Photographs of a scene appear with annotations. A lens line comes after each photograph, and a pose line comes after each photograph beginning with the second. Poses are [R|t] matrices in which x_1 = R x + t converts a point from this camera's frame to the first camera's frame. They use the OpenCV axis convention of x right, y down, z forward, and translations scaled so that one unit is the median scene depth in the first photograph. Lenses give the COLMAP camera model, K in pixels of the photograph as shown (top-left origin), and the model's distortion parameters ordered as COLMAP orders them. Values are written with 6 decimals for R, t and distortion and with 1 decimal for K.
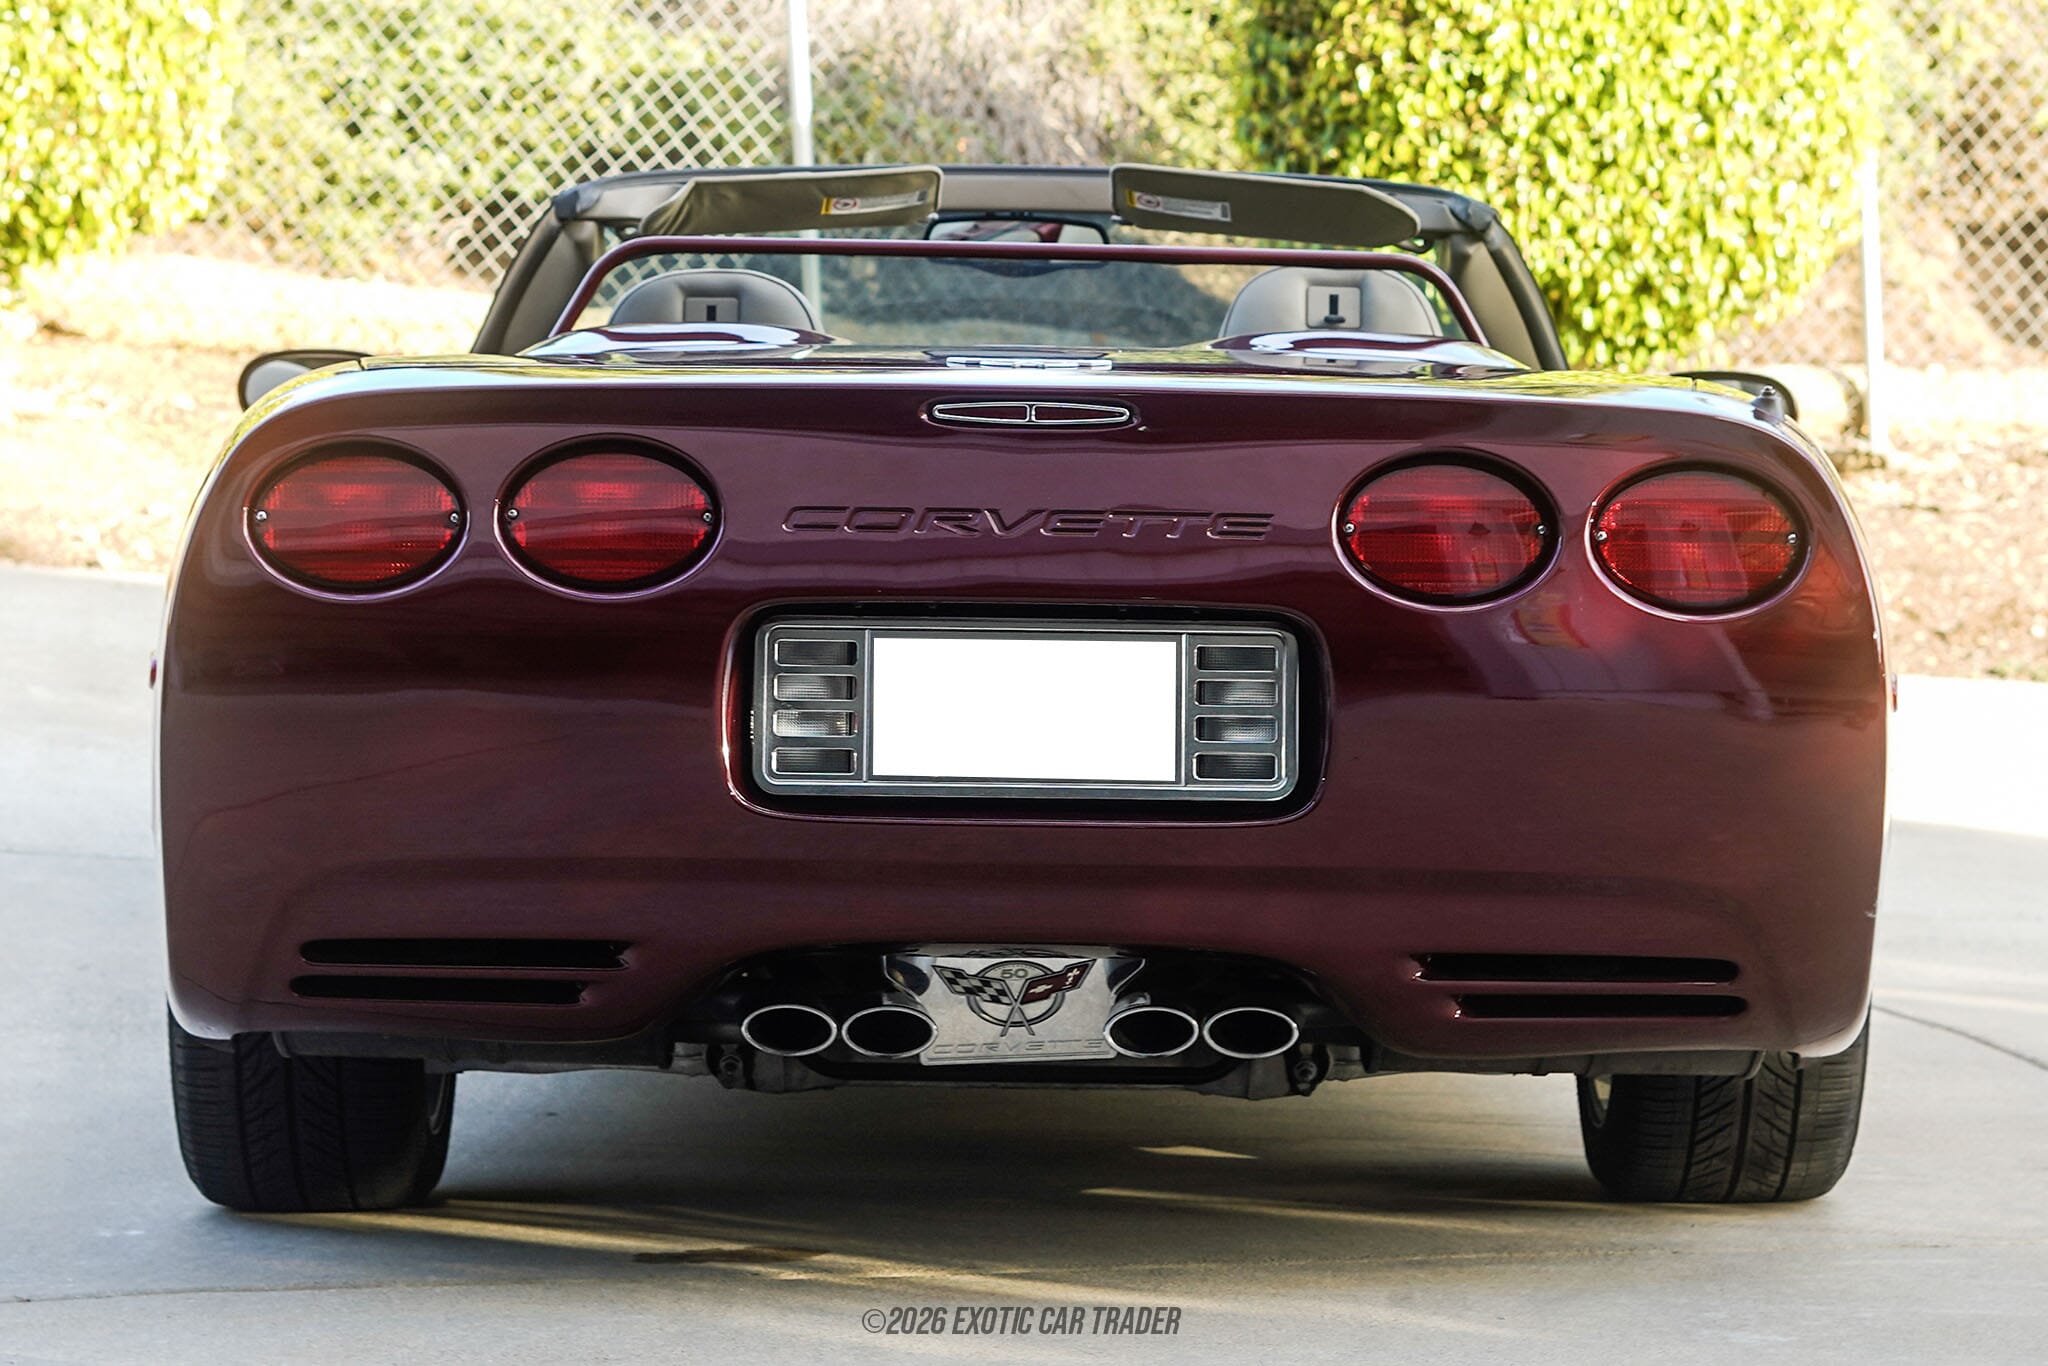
lens RADIAL K [[6994.7, 0, 1024.0], [0, 6994.7, 683.0], [0, 0, 1]] dist [0.090107, -0.555351]
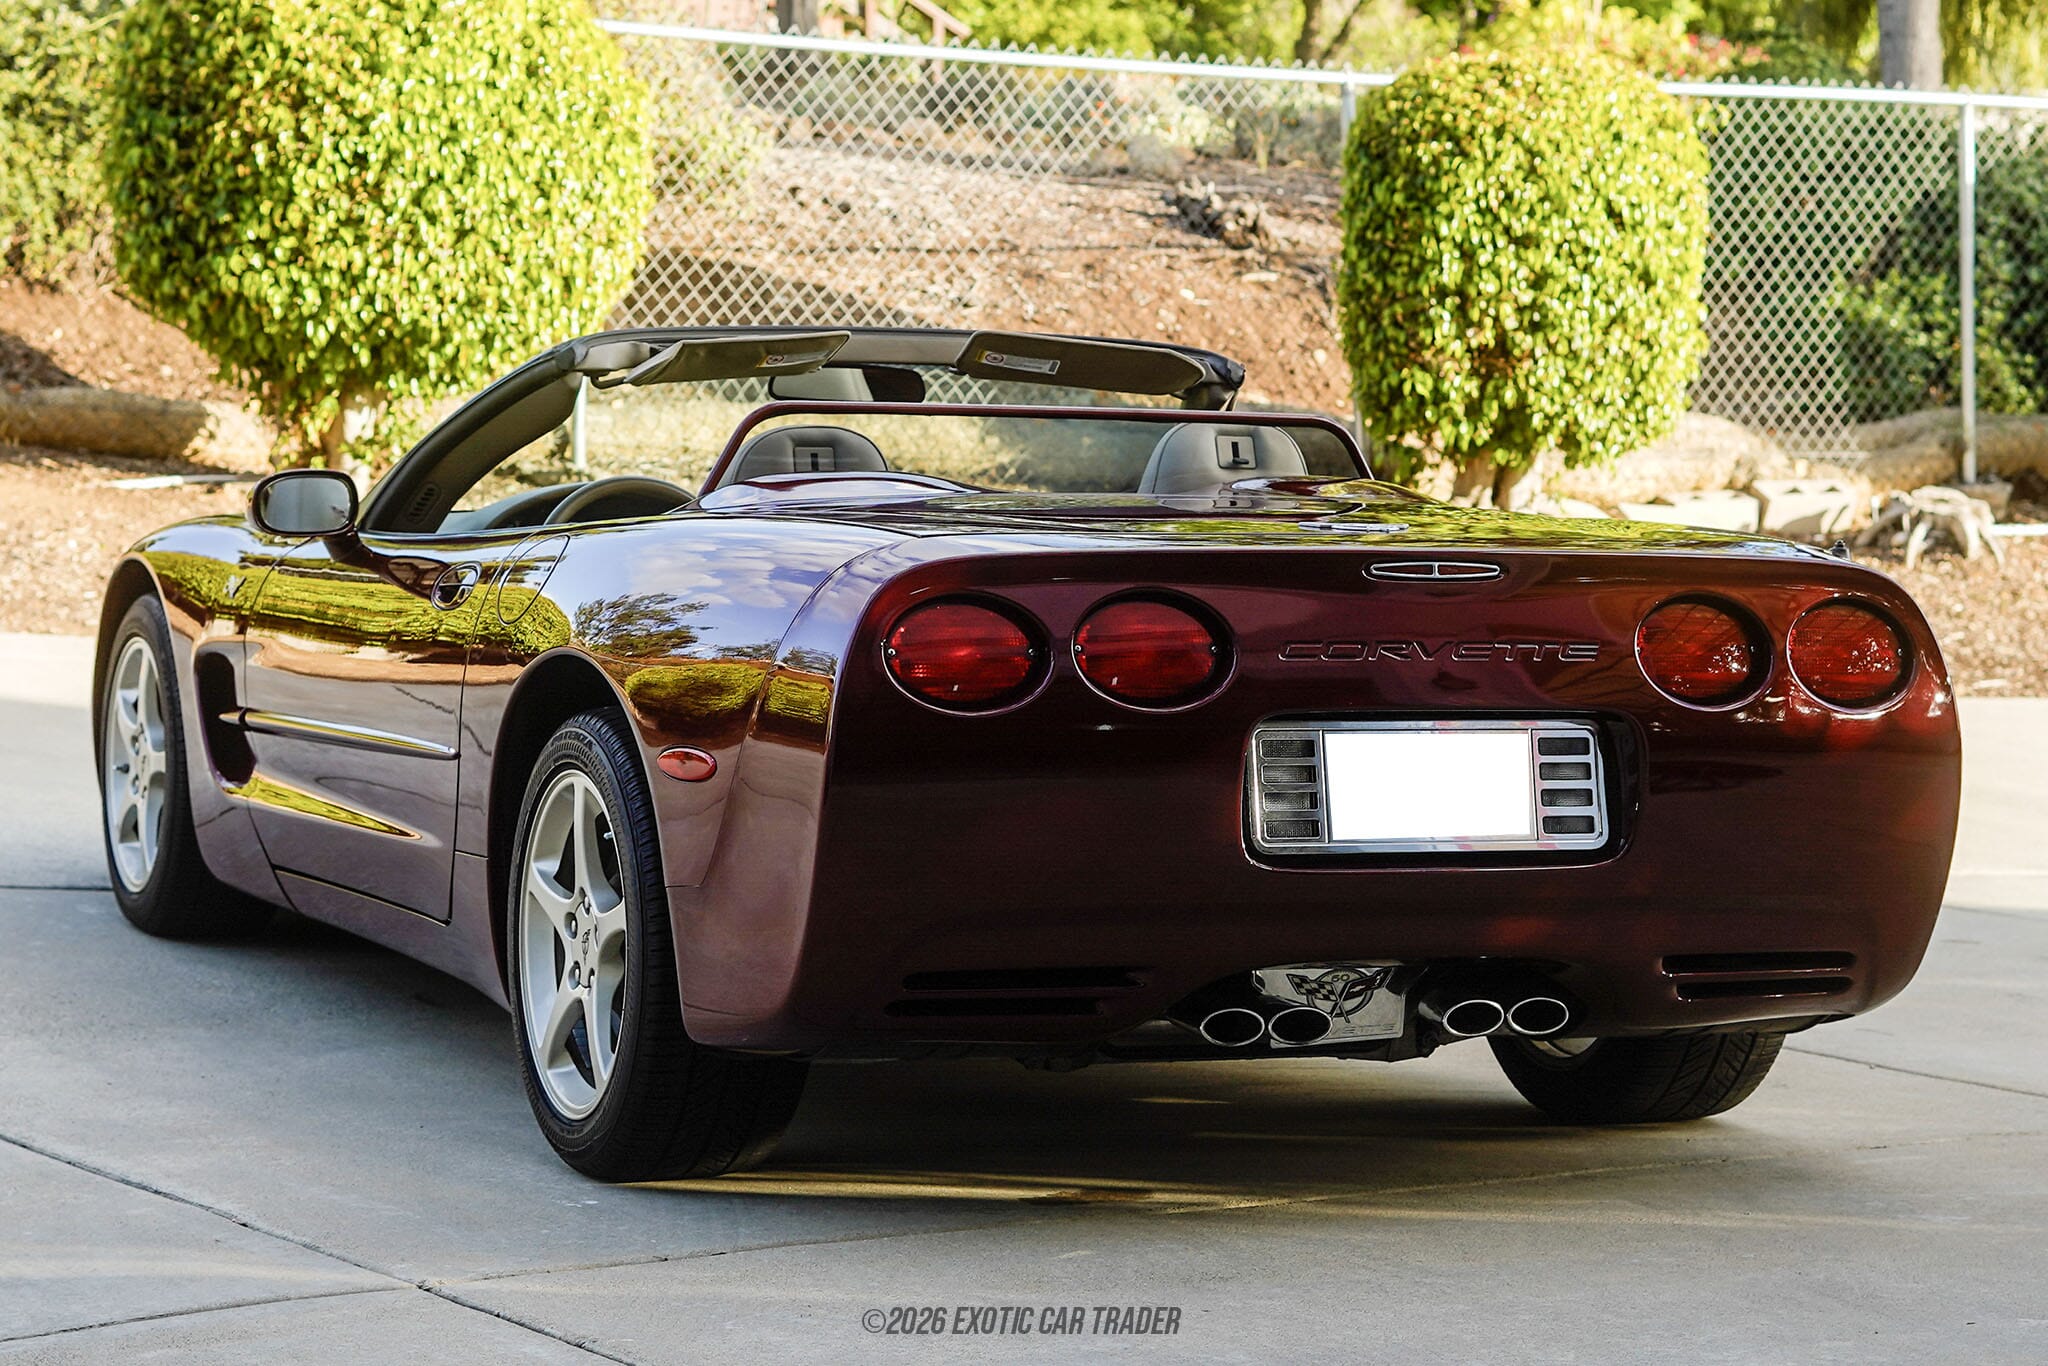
lens RADIAL K [[6994.7, 0, 1024.0], [0, 6994.7, 683.0], [0, 0, 1]] dist [0.090107, -0.555351]
pose [[0.906910, -0.017860, 0.420946, -0.326326], [0.009130, 0.999700, 0.022745, -0.024360], [-0.421226, -0.016785, 0.906800, -0.102508]]
